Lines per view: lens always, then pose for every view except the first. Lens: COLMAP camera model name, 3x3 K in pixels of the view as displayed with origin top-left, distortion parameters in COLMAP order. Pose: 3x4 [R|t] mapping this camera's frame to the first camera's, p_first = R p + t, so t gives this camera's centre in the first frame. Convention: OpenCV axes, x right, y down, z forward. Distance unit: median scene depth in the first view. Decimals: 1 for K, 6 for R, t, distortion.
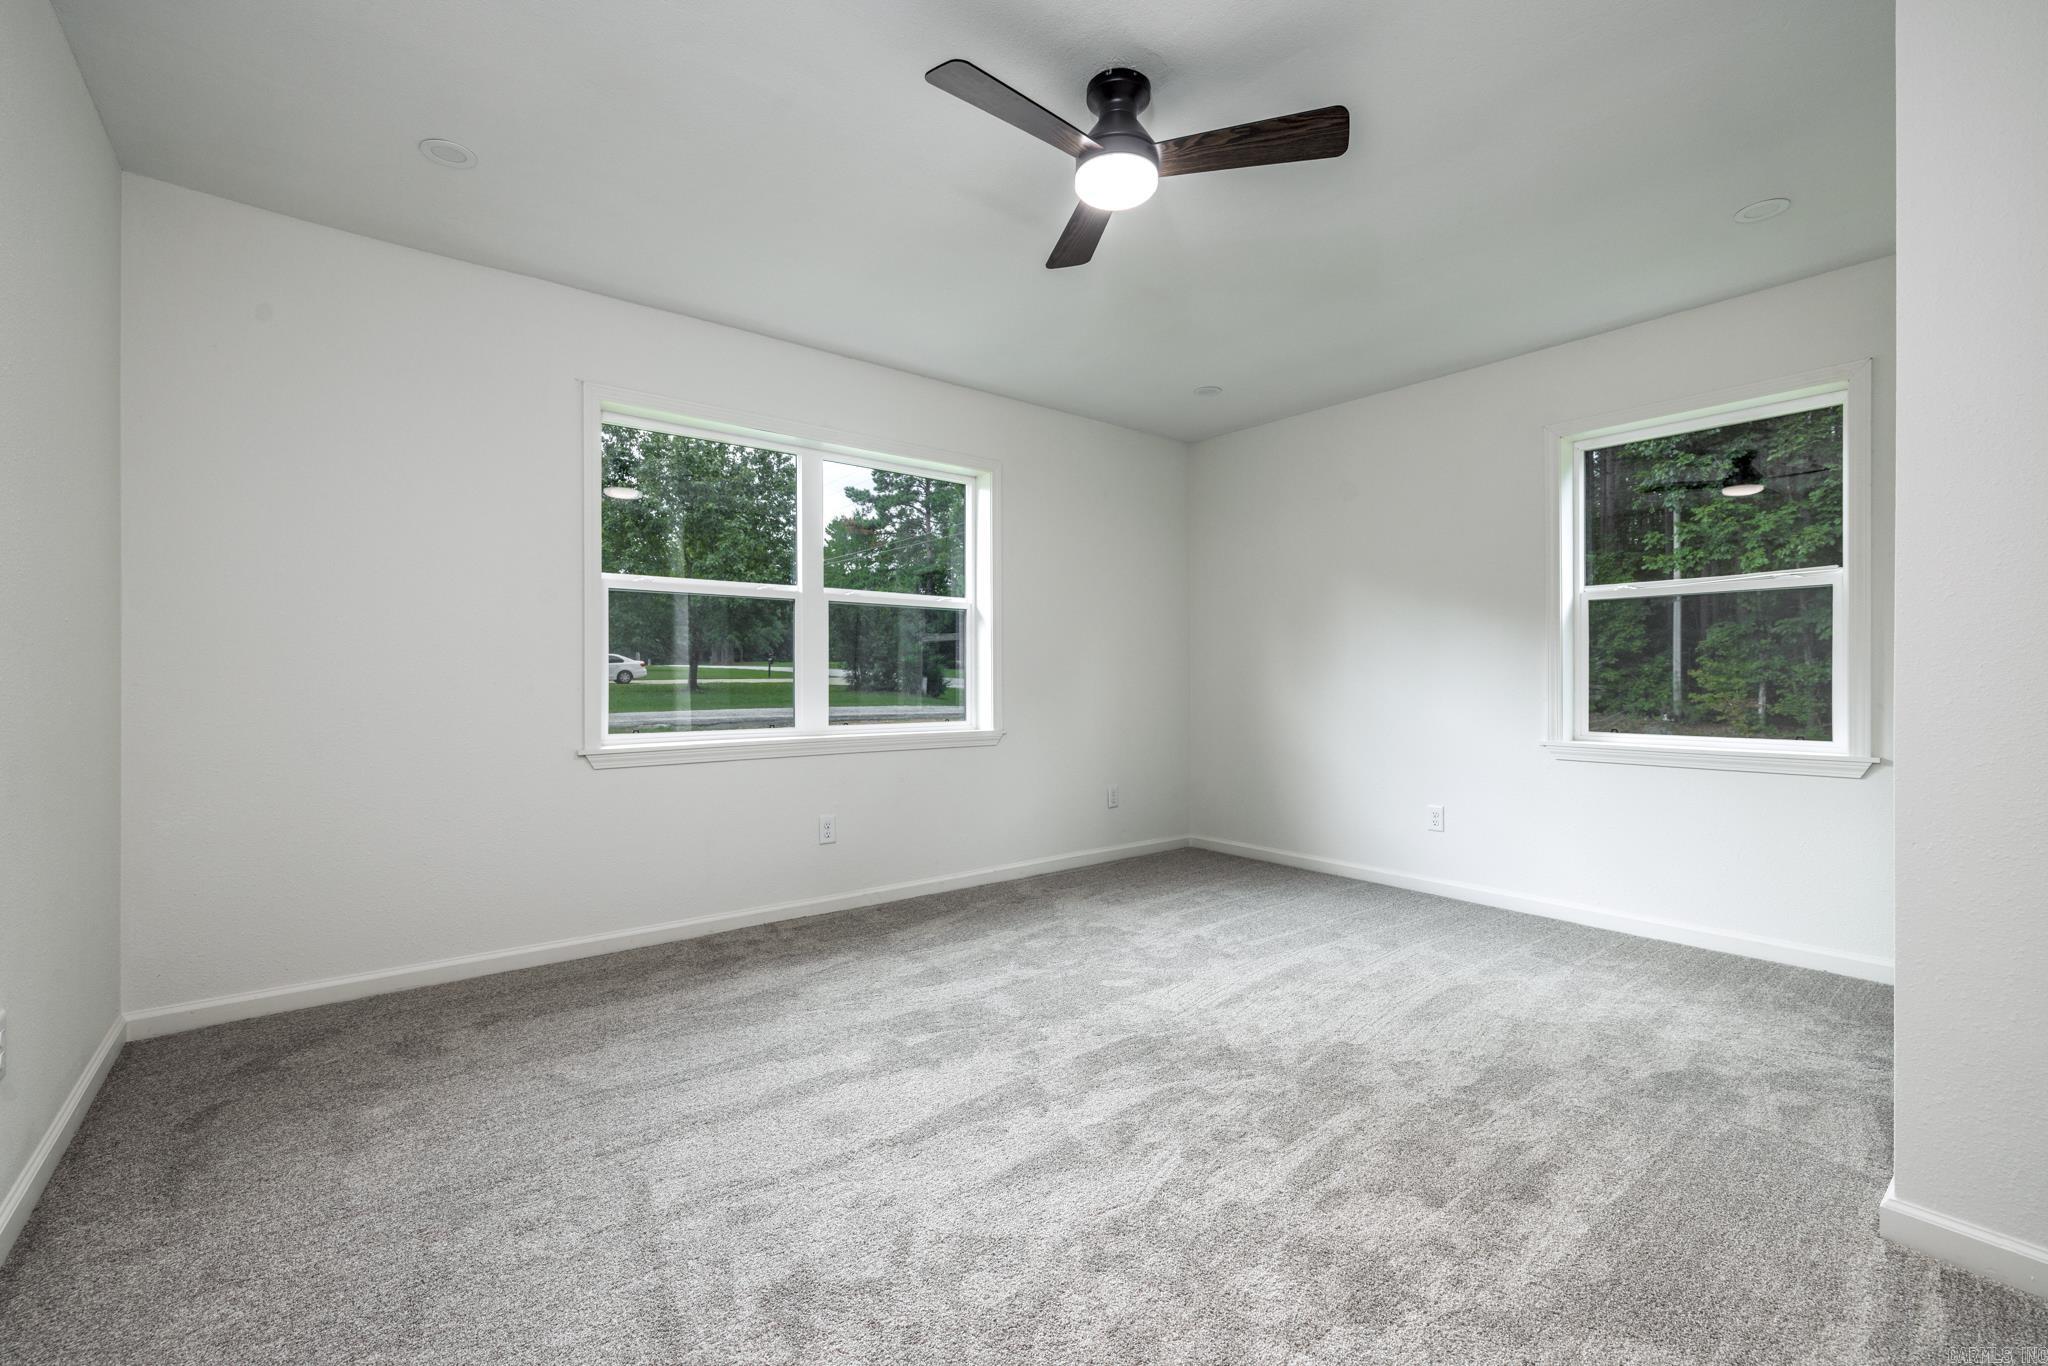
lens RADIAL K [[870.6, 0, 1024.0], [0, 870.6, 683.0], [0, 0, 1]] dist [0.003690, 0.000244]
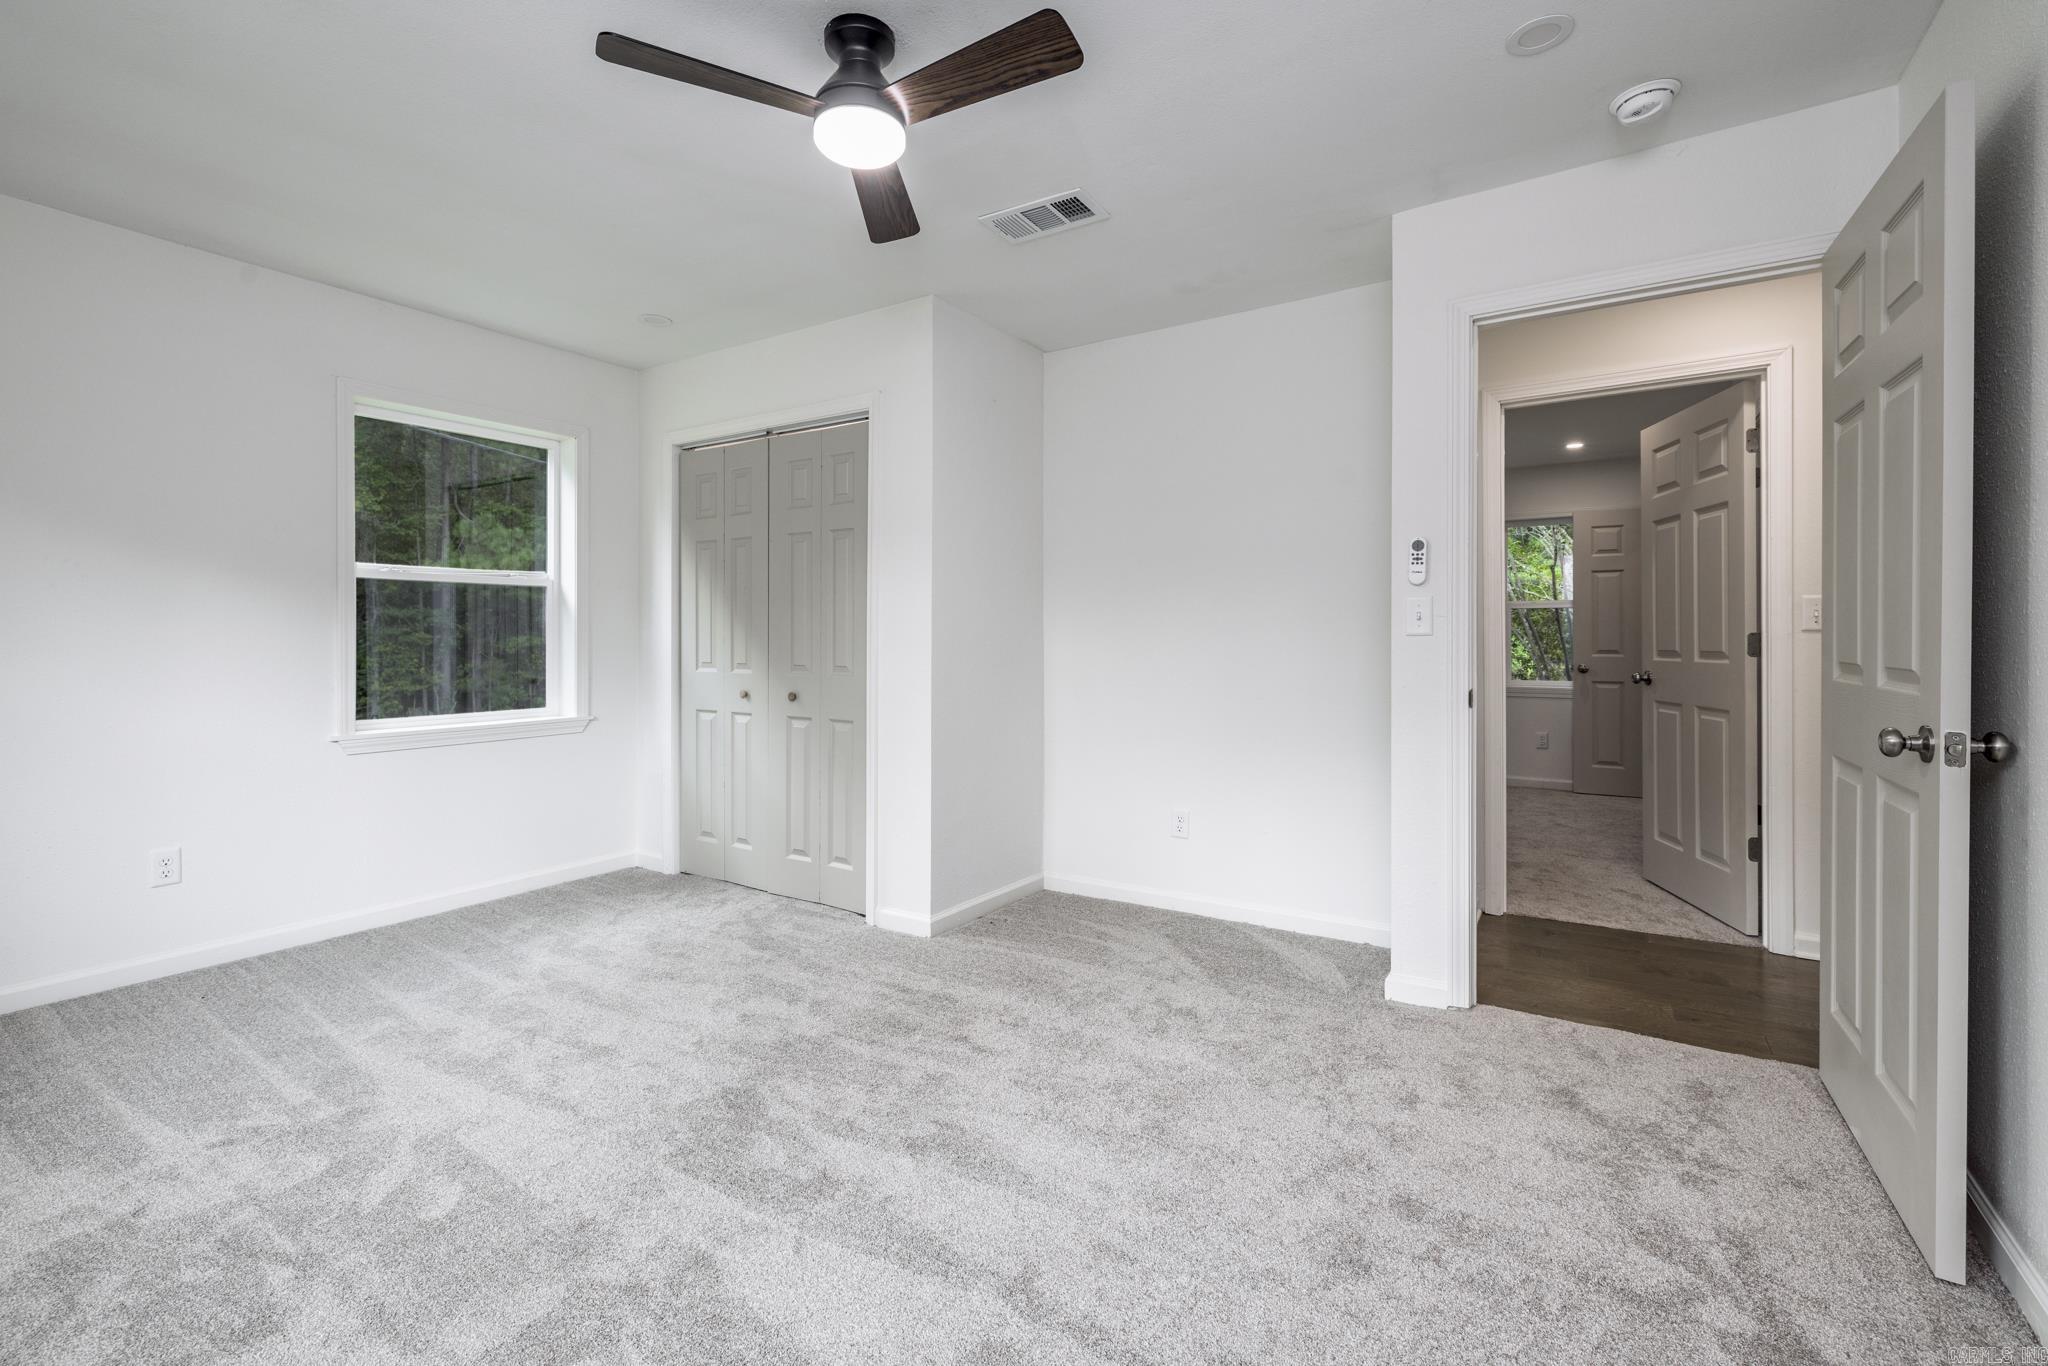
lens RADIAL K [[873.6, 0, 1016.1], [0, 873.6, 629.9], [0, 0, 1]] dist [0.000785, 0.000317]
pose [[-0.311077, 0.013673, 0.950286, -0.555488], [0.002840, 0.999905, -0.013458, -0.031867], [-0.950381, -0.001487, -0.311086, 0.776356]]
